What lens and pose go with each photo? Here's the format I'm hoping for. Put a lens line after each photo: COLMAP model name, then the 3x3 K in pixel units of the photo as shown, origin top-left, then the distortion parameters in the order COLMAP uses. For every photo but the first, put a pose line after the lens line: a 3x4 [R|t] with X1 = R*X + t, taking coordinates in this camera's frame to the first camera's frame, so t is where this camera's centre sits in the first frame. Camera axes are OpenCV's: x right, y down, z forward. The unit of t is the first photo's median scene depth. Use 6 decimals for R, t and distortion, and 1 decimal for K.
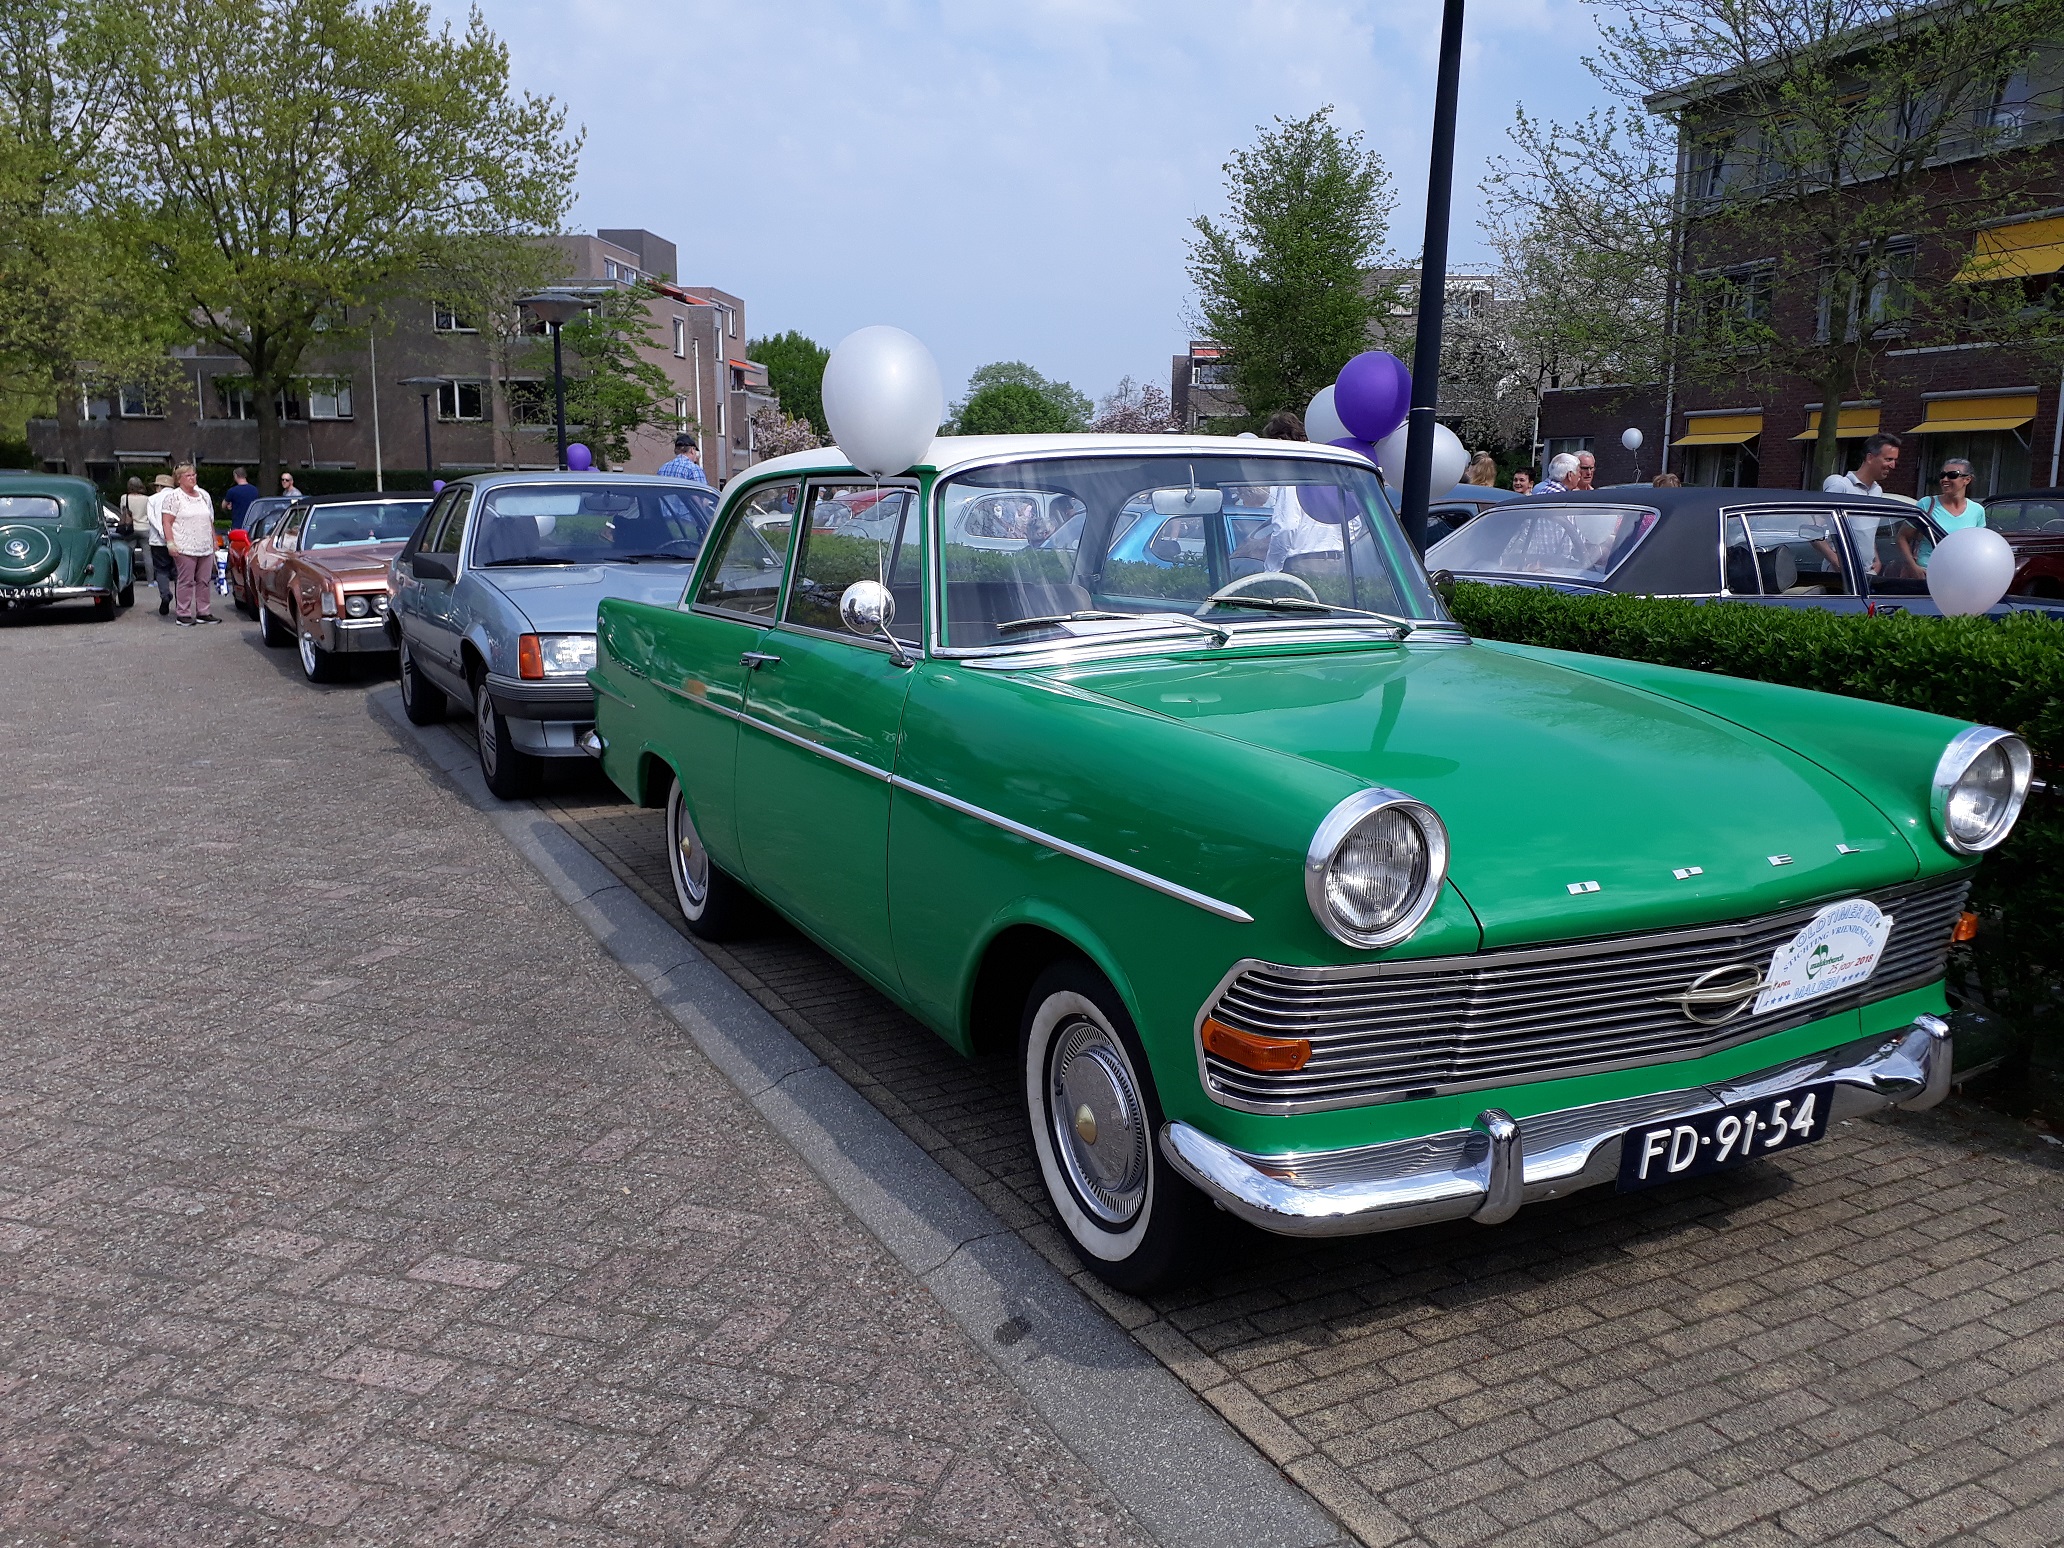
lens RADIAL K [[1715.2, 0, 1032.0], [0, 1715.2, 774.0], [0, 0, 1]] dist [0.050997, 0.000085]
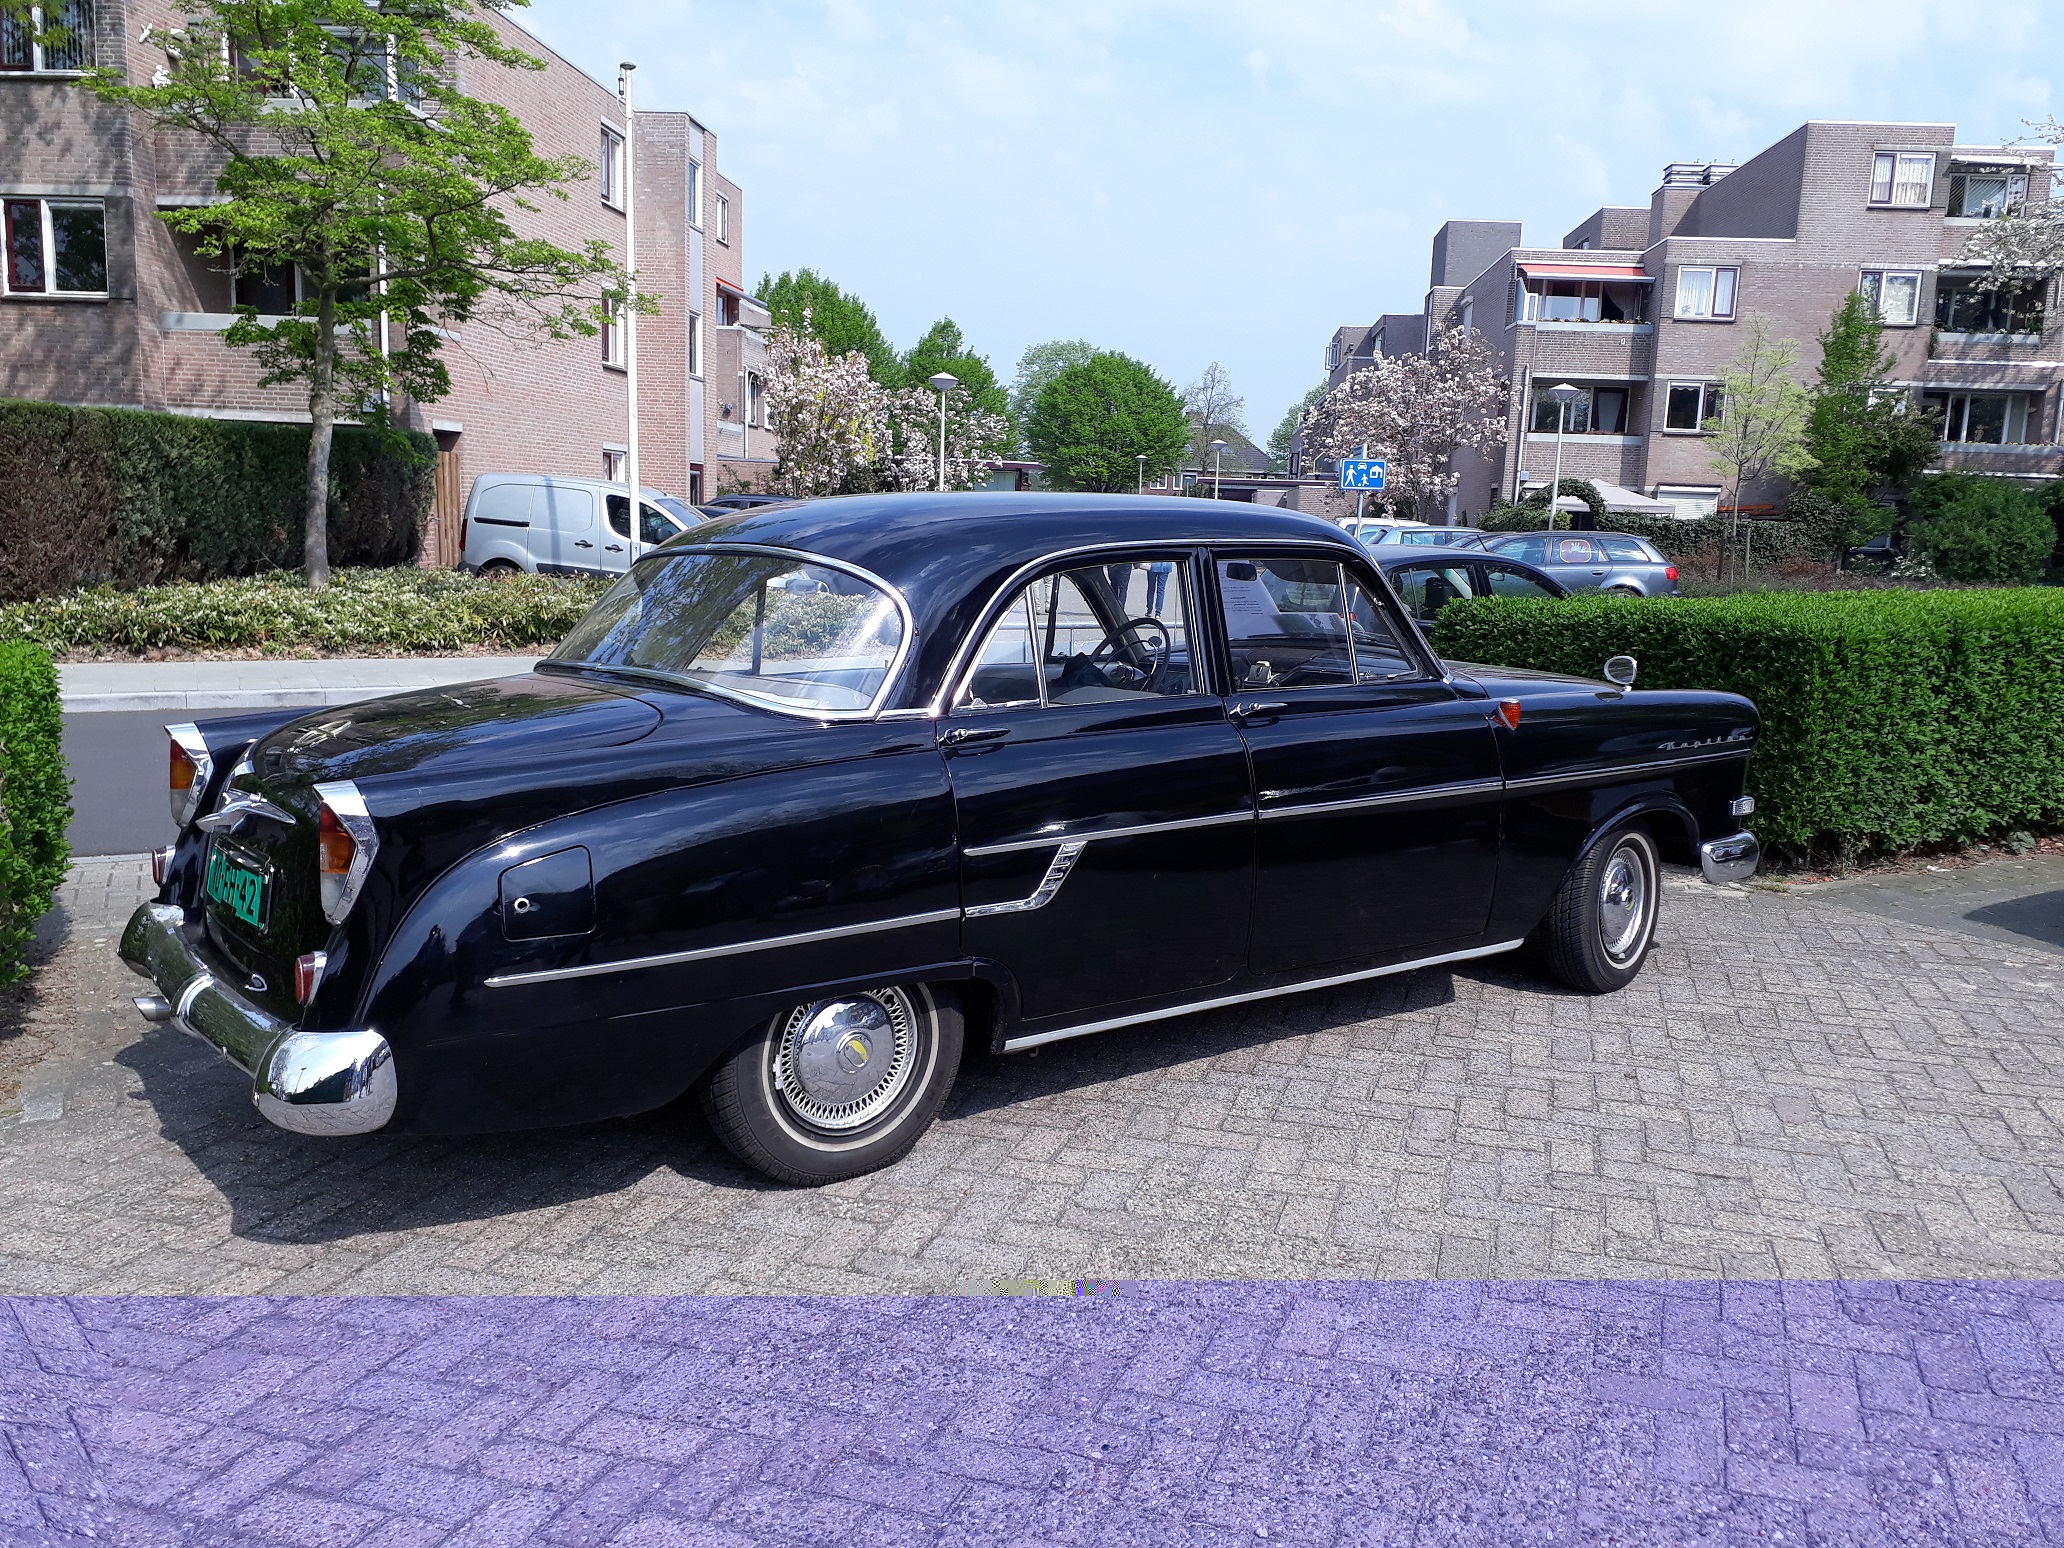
lens RADIAL K [[1715.2, 0, 1032.0], [0, 1715.2, 774.0], [0, 0, 1]] dist [0.050997, 0.000085]
pose [[0.999699, 0.020766, 0.013076, -0.101224], [-0.020658, 0.999752, -0.008308, -0.092065], [-0.013245, 0.008036, 0.999880, 0.579940]]
